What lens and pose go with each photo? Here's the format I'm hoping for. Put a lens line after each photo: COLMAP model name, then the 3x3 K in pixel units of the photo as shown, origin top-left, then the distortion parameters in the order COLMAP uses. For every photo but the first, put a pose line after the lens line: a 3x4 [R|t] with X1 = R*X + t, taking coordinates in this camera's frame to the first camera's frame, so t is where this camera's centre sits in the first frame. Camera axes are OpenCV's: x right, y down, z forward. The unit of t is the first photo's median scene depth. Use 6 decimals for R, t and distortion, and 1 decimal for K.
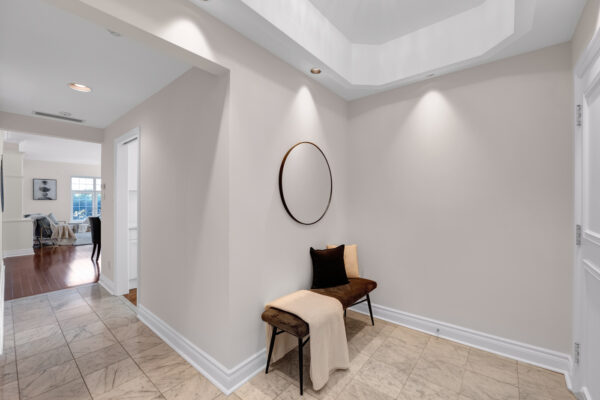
lens RADIAL K [[248.6, 0, 298.9], [0, 248.6, 200.0], [0, 0, 1]] dist [-0.001443, -0.000006]
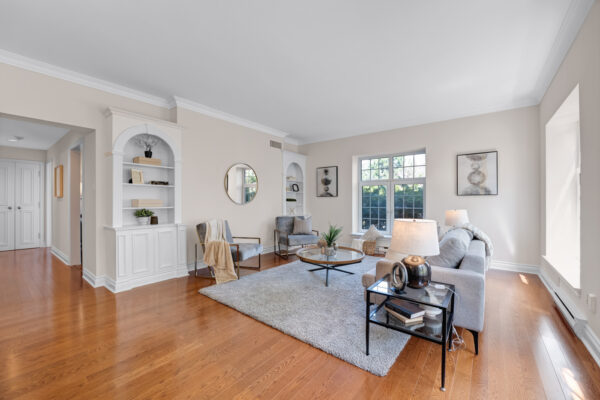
lens RADIAL K [[248.6, 0, 298.9], [0, 248.6, 200.0], [0, 0, 1]] dist [-0.001443, -0.000006]
pose [[0.040795, -0.002561, -0.999164, -1.139445], [0.003505, 0.999991, -0.002420, 0.035460], [0.999161, -0.003403, 0.040804, 3.094088]]
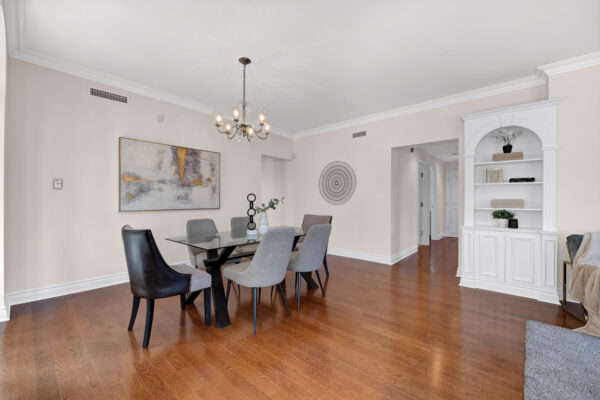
lens RADIAL K [[245.6, 0, 300.0], [0, 245.6, 200.0], [0, 0, 1]] dist [-0.002837, -0.000243]
pose [[-0.999927, -0.004379, 0.011235, -1.552056], [-0.004463, 0.999962, -0.007478, 0.042572], [-0.011201, -0.007527, -0.999909, 3.560655]]
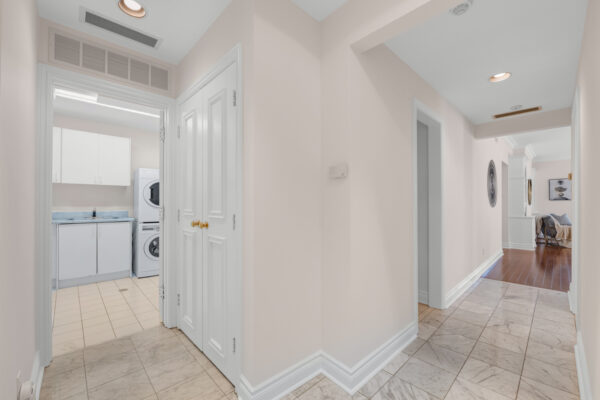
lens RADIAL K [[248.6, 0, 298.9], [0, 248.6, 200.0], [0, 0, 1]] dist [-0.001443, -0.000006]
pose [[-0.109454, -0.019026, -0.993810, 0.183952], [0.001171, 0.999814, -0.019270, 0.057326], [0.993991, -0.003273, -0.109411, 0.302668]]
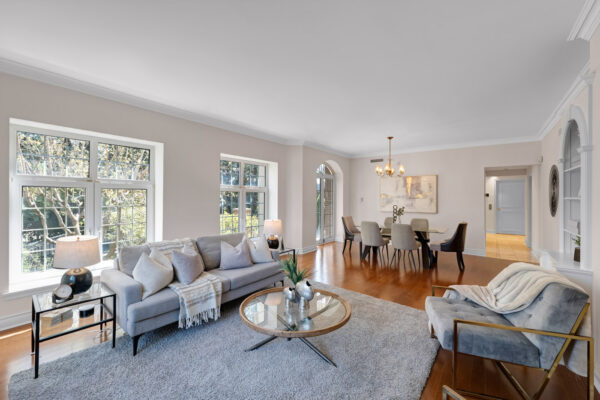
lens RADIAL K [[251.9, 0, 300.0], [0, 251.9, 200.0], [0, 0, 1]] dist [0.000390, -0.000264]
pose [[-0.060924, -0.002018, 0.998140, -3.473966], [-0.008841, 0.999960, 0.001482, -0.034391], [-0.998103, -0.008734, -0.060940, 3.386867]]
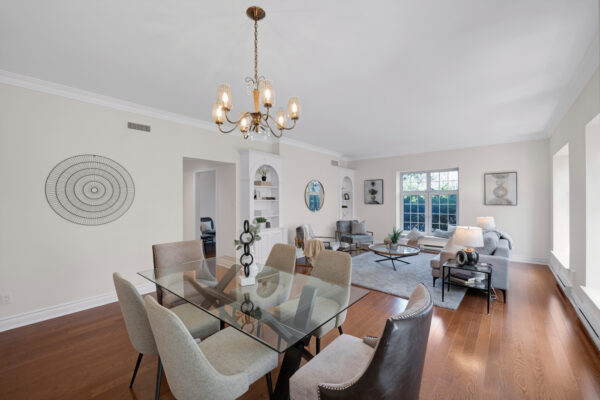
lens RADIAL K [[251.9, 0, 300.0], [0, 251.9, 200.0], [0, 0, 1]] dist [0.000390, -0.000264]
pose [[0.003893, 0.000249, -0.999992, -0.534654], [0.007642, 0.999971, 0.000279, -0.057398], [0.999963, -0.007643, 0.003891, 2.571643]]
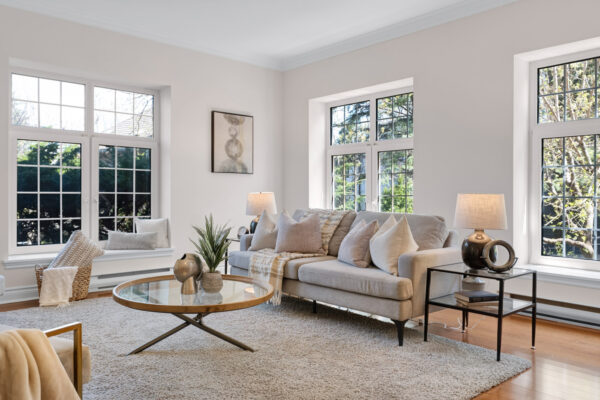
lens RADIAL K [[459.5, 0, 300.0], [0, 459.5, 200.0], [0, 0, 1]] dist [0.004365, 0.003284]
pose [[0.989952, 0.007903, -0.141182, -2.145301], [-0.006212, 0.999904, 0.012416, 0.102508], [0.141267, -0.011414, 0.989906, 2.219140]]
